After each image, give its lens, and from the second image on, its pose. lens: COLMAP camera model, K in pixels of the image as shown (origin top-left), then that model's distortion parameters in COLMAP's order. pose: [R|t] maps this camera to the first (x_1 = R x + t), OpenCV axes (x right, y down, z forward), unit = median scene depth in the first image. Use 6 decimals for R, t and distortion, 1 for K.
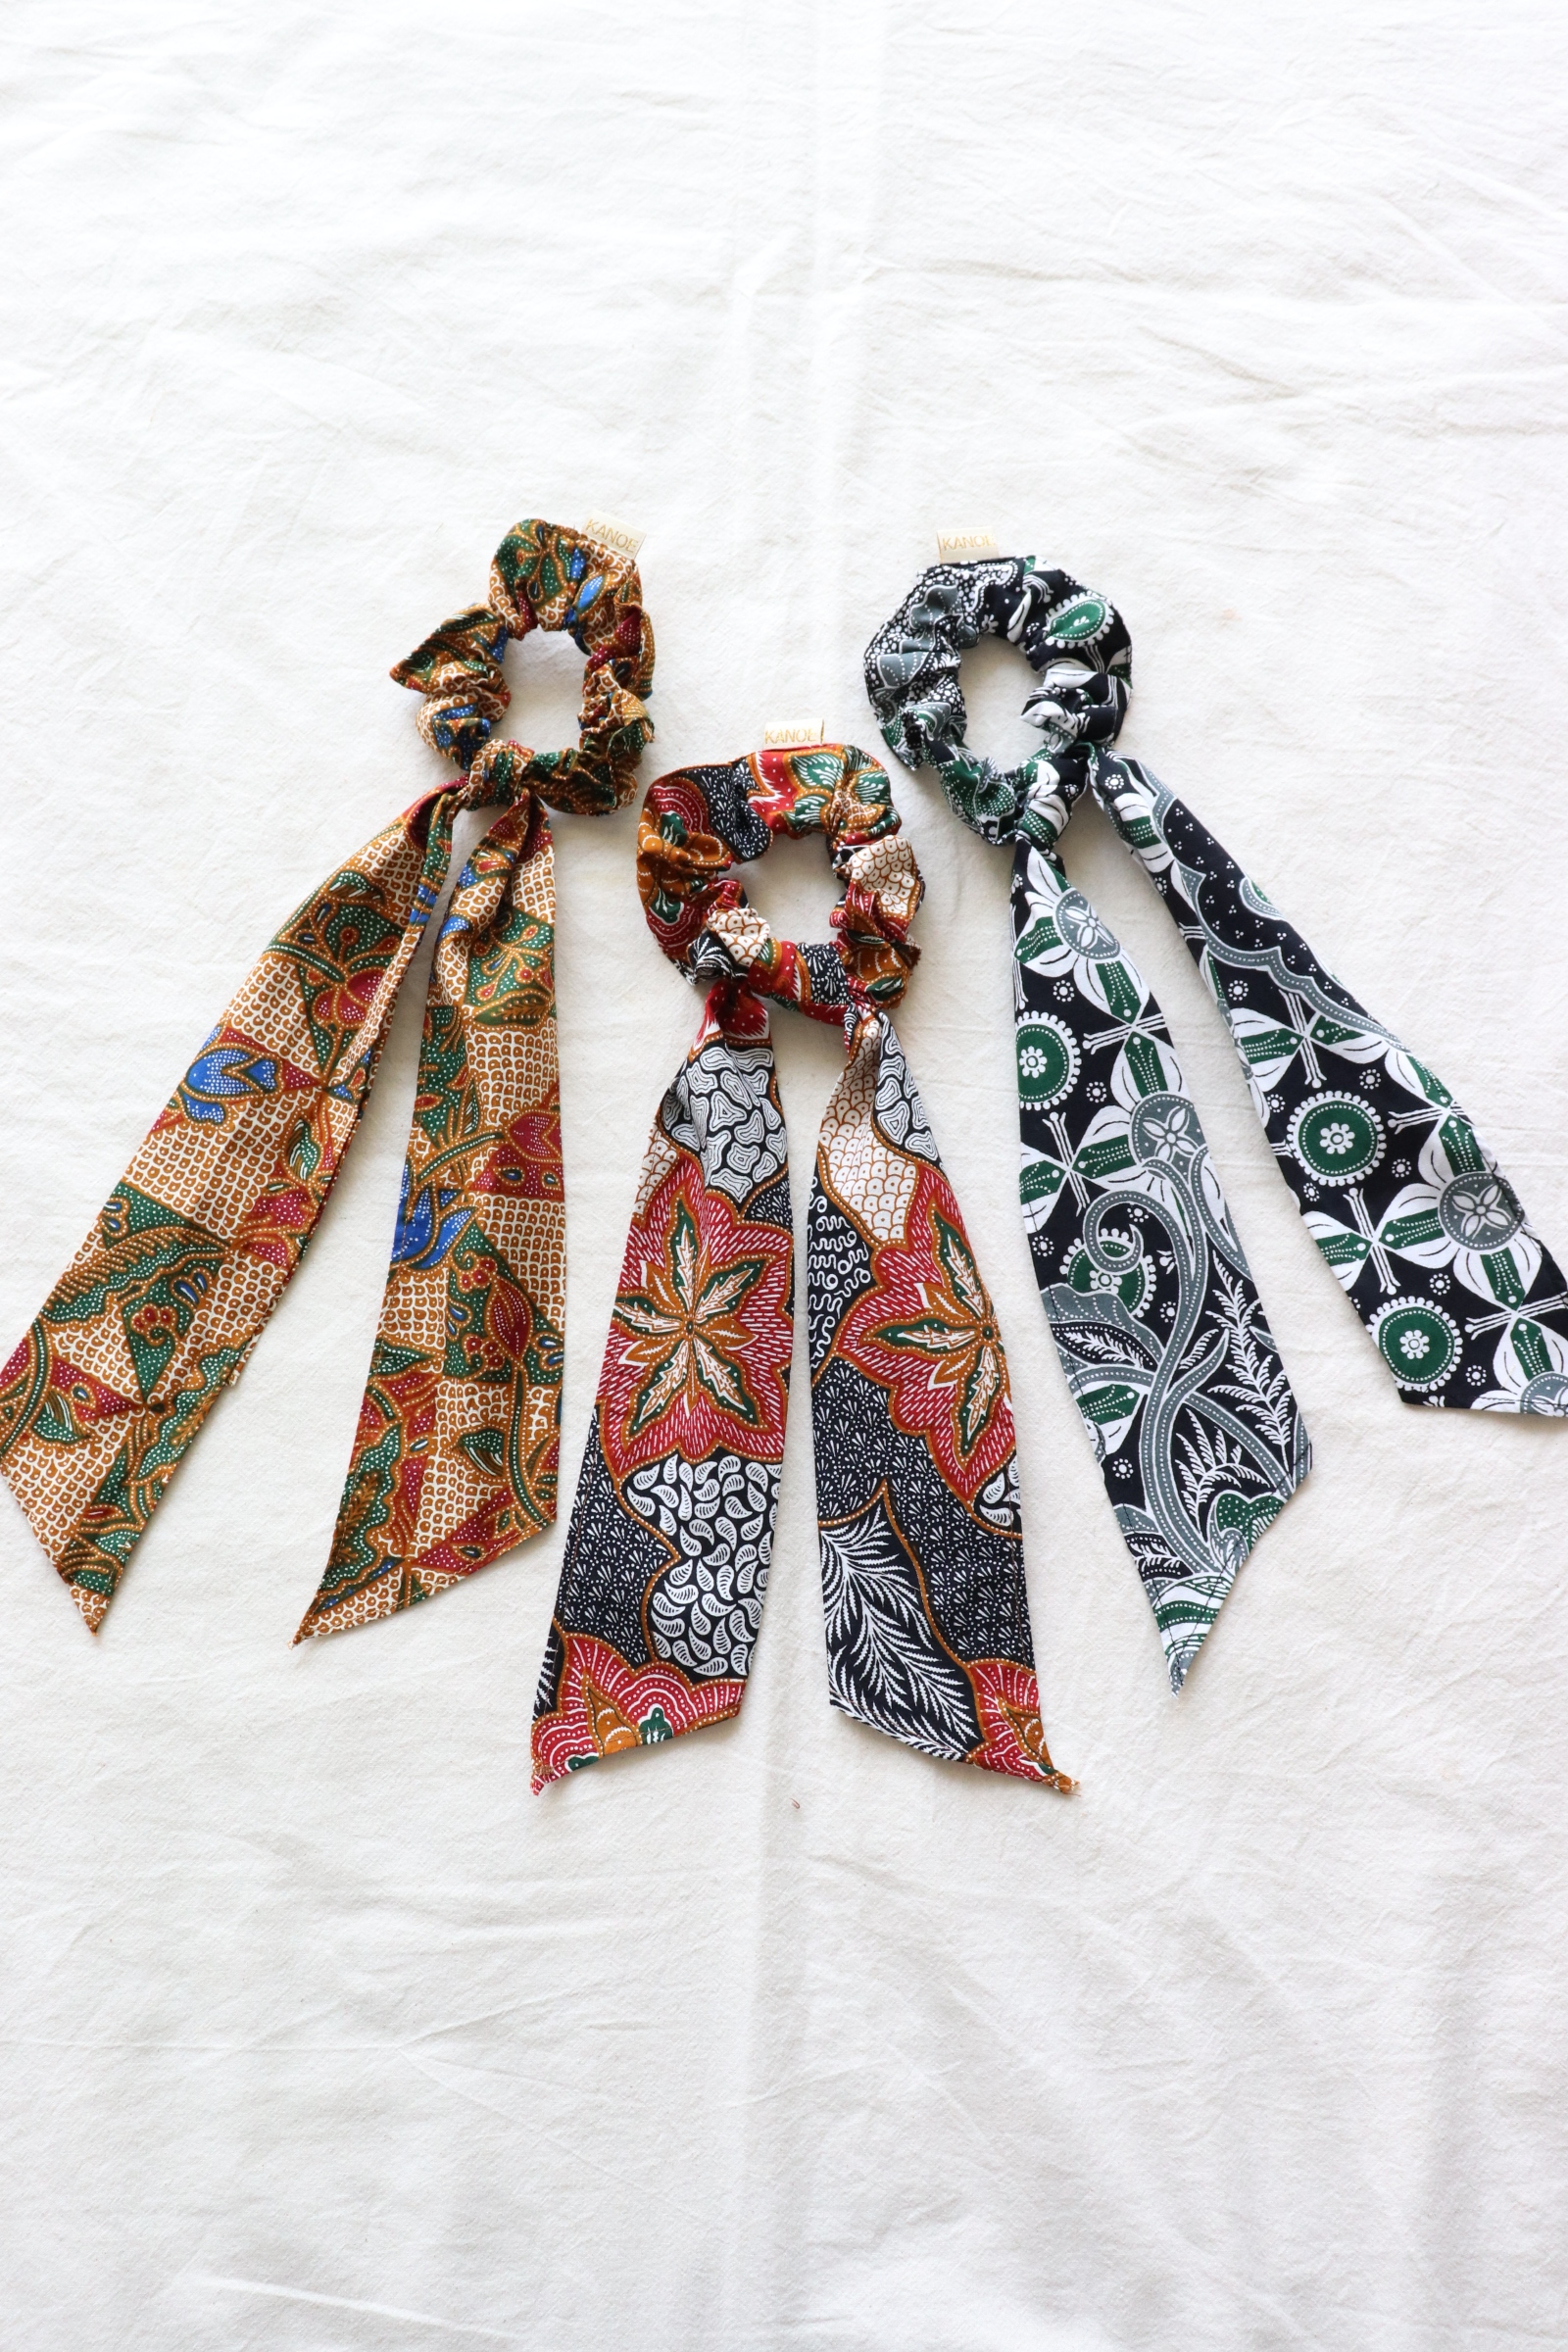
lens RADIAL K [[2054.5, 0, 781.7], [0, 2054.5, 1153.0], [0, 0, 1]] dist [-0.181467, 0.172541]
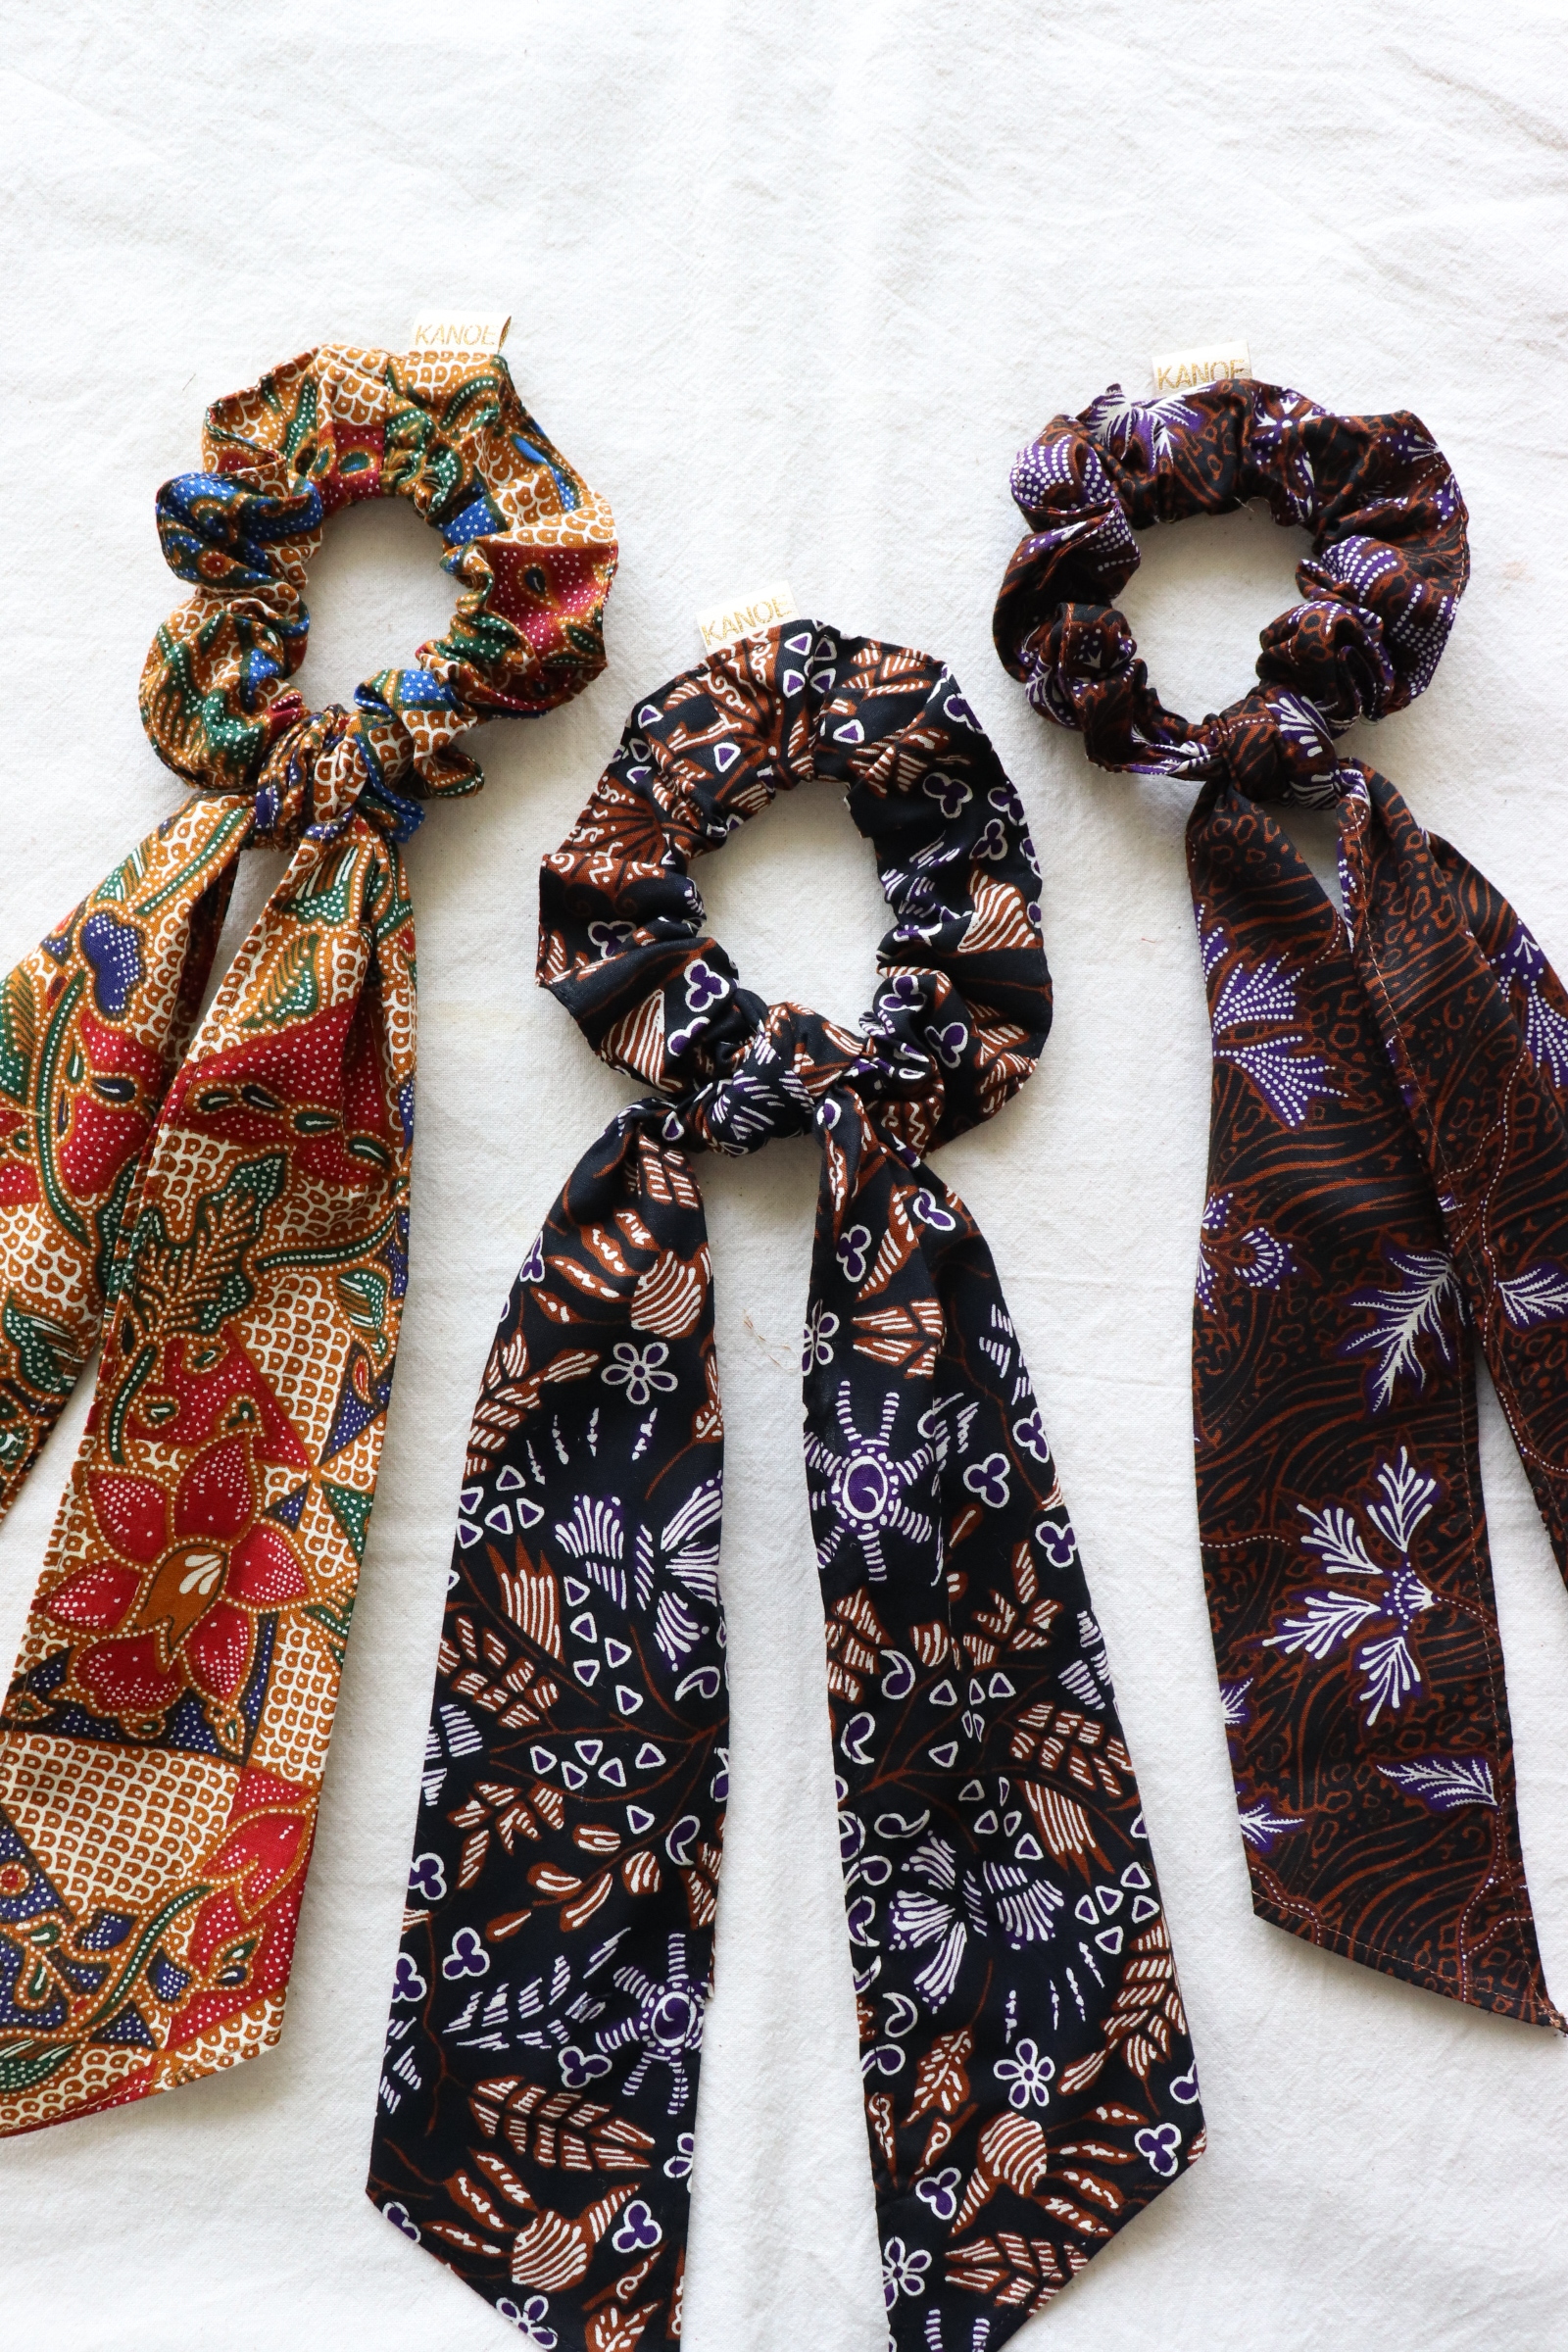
lens RADIAL K [[2054.5, 0, 781.7], [0, 2054.5, 1153.0], [0, 0, 1]] dist [-0.181467, 0.172541]
pose [[0.998673, 0.010771, 0.050365, -0.026019], [-0.018923, 0.986230, 0.164295, -0.185638], [-0.047902, -0.165030, 0.985125, 0.386734]]
